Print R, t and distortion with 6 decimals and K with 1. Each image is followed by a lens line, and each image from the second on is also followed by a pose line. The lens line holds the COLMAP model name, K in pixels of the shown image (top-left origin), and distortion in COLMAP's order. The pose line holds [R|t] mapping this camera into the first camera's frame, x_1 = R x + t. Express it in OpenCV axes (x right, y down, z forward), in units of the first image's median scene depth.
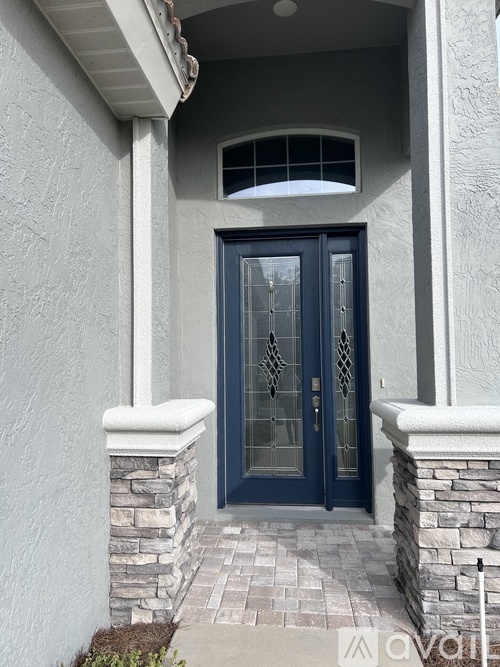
lens RADIAL K [[491.6, 0, 246.2], [0, 491.6, 331.8], [0, 0, 1]] dist [0.043831, -0.006091]
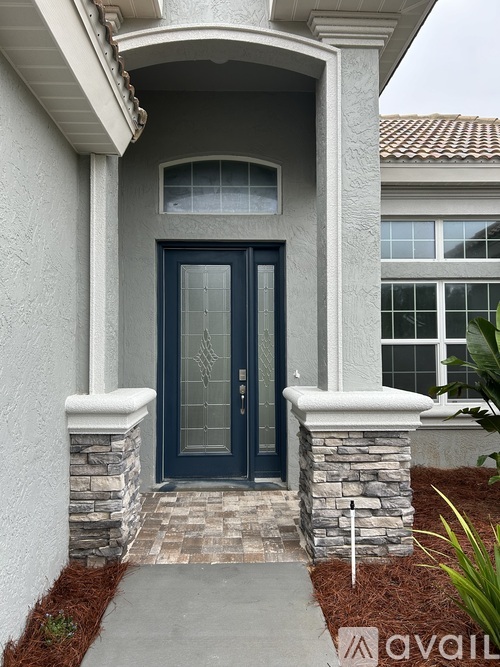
lens RADIAL K [[491.6, 0, 246.2], [0, 491.6, 331.8], [0, 0, 1]] dist [0.043831, -0.006091]
pose [[0.991033, 0.012224, 0.133053, -0.010173], [-0.015009, 0.999688, 0.019953, -0.031105], [-0.132768, -0.021771, 0.990908, -0.250705]]
